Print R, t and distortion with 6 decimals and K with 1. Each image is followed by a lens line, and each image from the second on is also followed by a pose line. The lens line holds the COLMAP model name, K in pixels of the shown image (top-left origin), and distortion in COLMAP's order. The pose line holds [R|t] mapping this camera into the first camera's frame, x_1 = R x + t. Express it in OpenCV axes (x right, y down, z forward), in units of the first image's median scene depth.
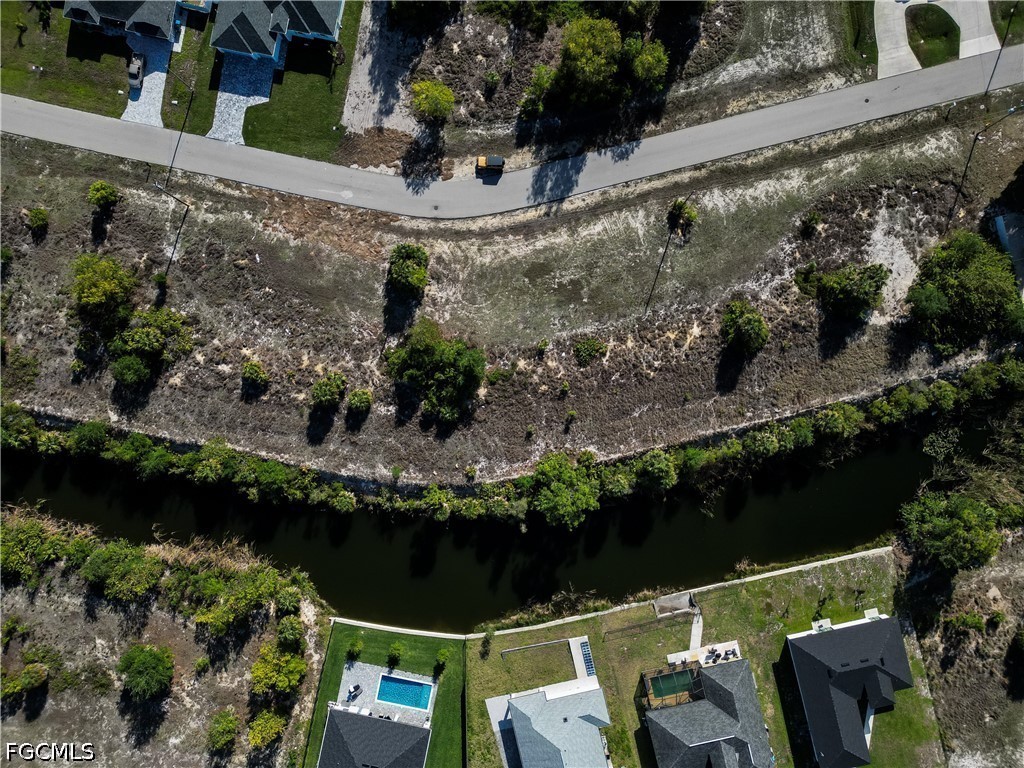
lens RADIAL K [[706.8, 0, 512.0], [0, 706.8, 384.0], [0, 0, 1]] dist [0.093597, -0.071174]
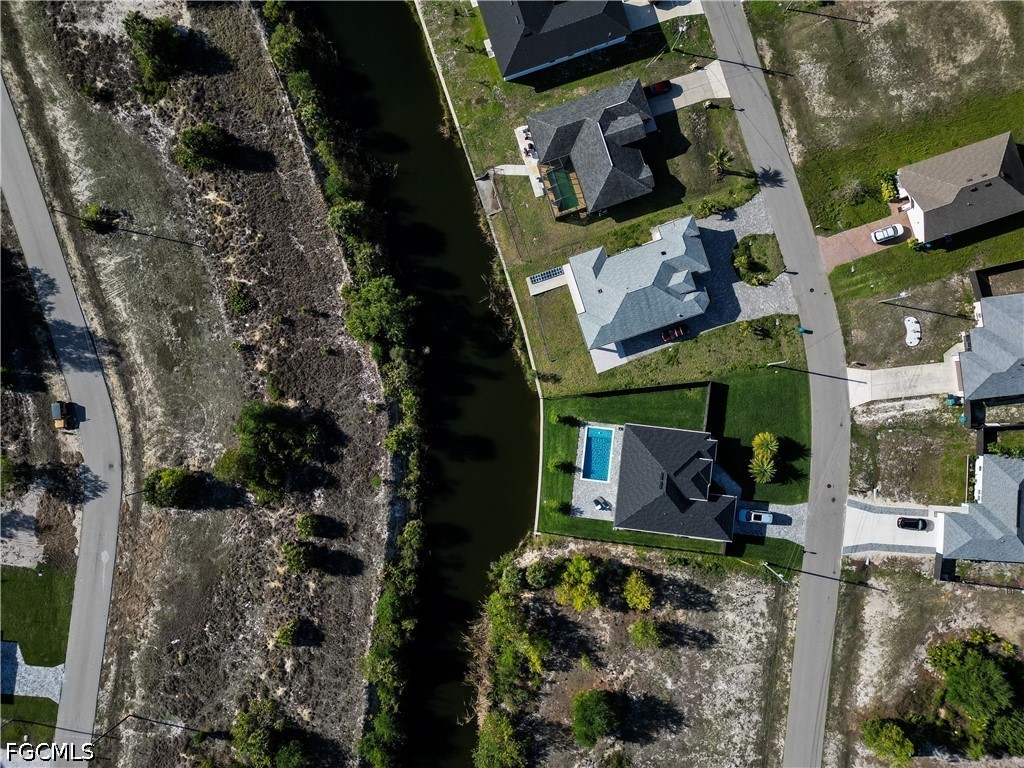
lens RADIAL K [[706.8, 0, 512.0], [0, 706.8, 384.0], [0, 0, 1]] dist [0.093597, -0.071174]
pose [[-0.086993, -0.995837, 0.027207, -0.068815], [0.995622, -0.087847, -0.031939, 0.352054], [0.034196, 0.024310, 0.999119, 0.008052]]
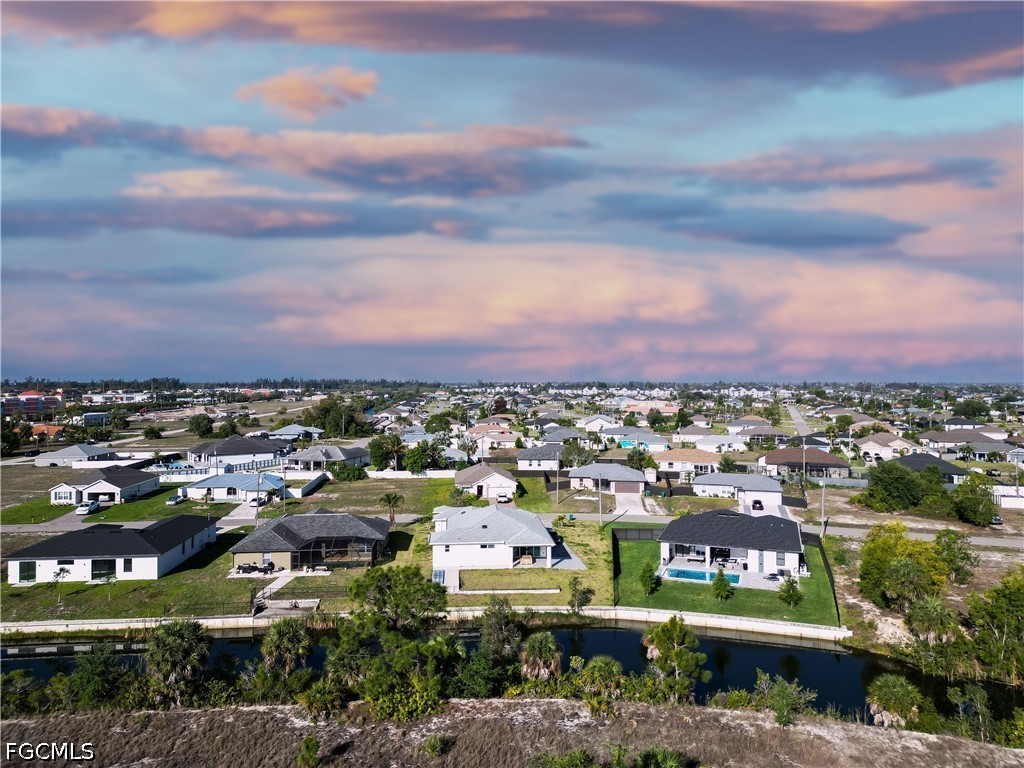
lens RADIAL K [[706.8, 0, 512.0], [0, 706.8, 384.0], [0, 0, 1]] dist [0.093597, -0.071174]
pose [[-0.988801, 0.015190, 0.148468, -0.072719], [0.148000, -0.028327, 0.988582, -0.297051], [0.019222, 0.999483, 0.025762, 0.792644]]
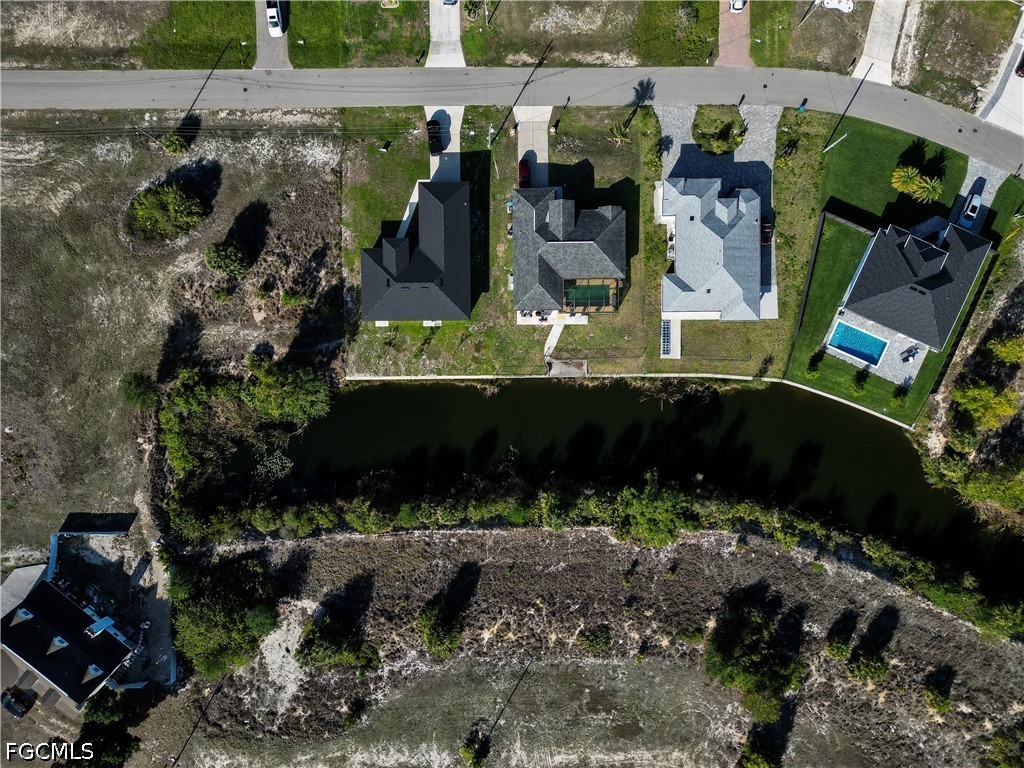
lens RADIAL K [[706.8, 0, 512.0], [0, 706.8, 384.0], [0, 0, 1]] dist [0.093597, -0.071174]
pose [[-0.974799, -0.223011, 0.005807, 0.293440], [0.222777, -0.974488, -0.027274, 0.298879], [0.011741, -0.025293, 0.999611, 0.012543]]
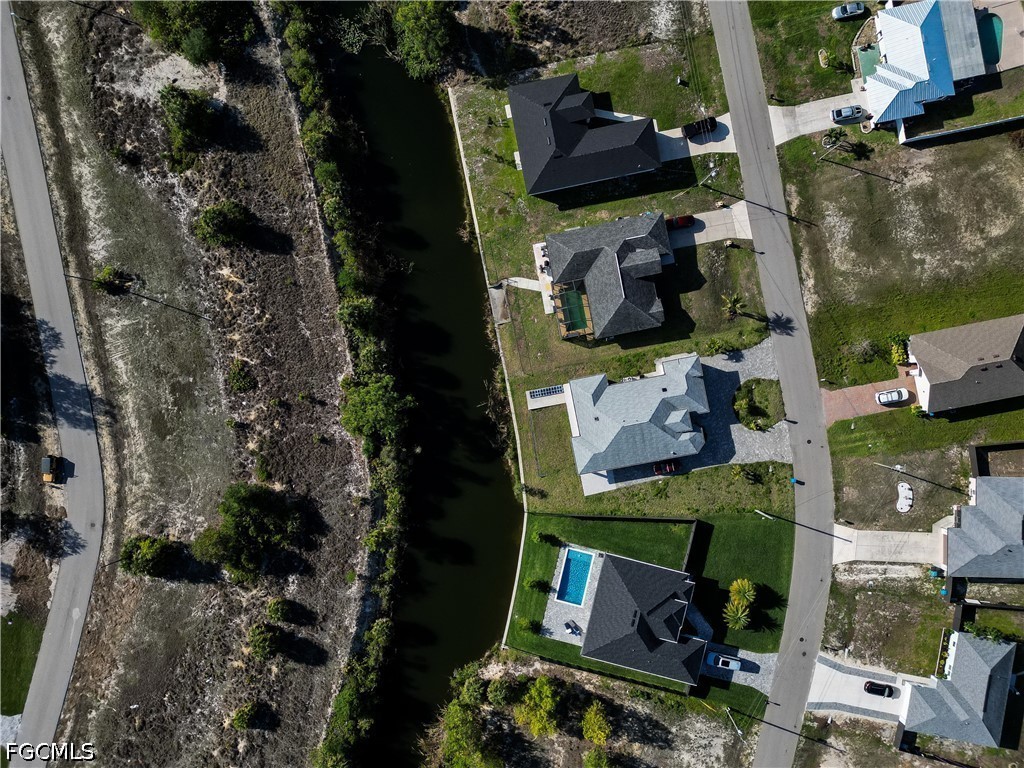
lens RADIAL K [[706.8, 0, 512.0], [0, 706.8, 384.0], [0, 0, 1]] dist [0.093597, -0.071174]
pose [[0.040767, -0.999088, 0.012680, 0.102400], [0.998232, 0.040176, -0.043794, 0.376777], [0.043244, 0.014443, 0.998960, 0.006198]]
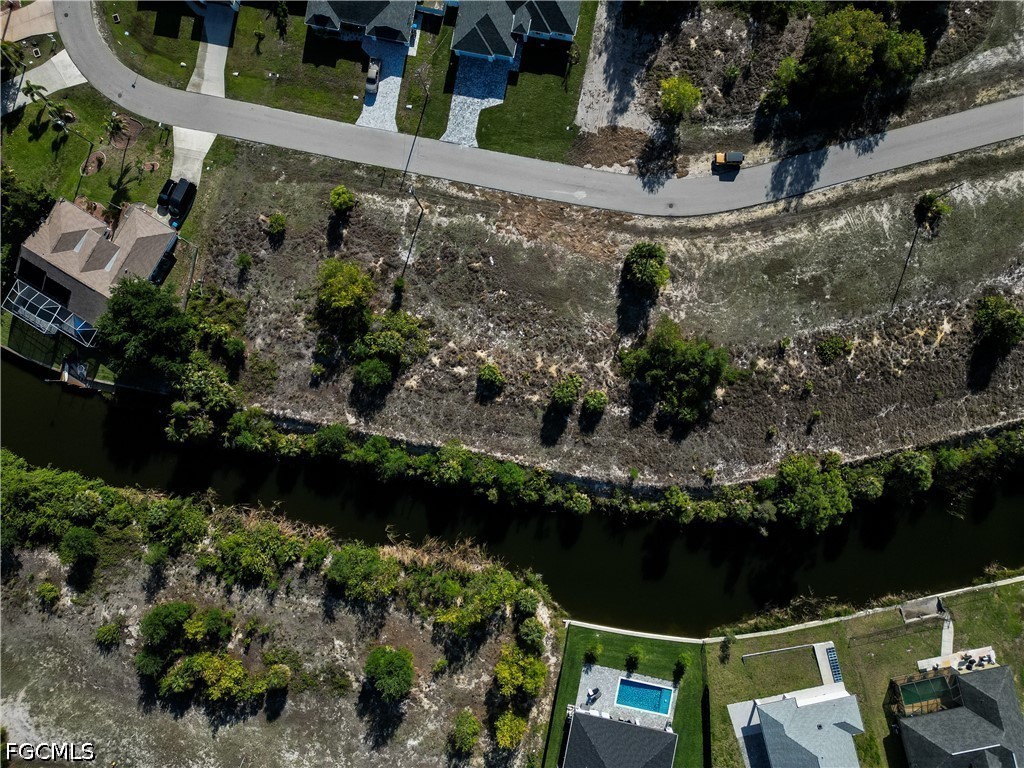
lens RADIAL K [[706.8, 0, 512.0], [0, 706.8, 384.0], [0, 0, 1]] dist [0.093597, -0.071174]
pose [[0.999856, -0.008195, -0.014863, -0.314605], [0.008190, 0.999966, -0.000405, -0.002043], [0.014866, 0.000284, 0.999889, 0.007346]]
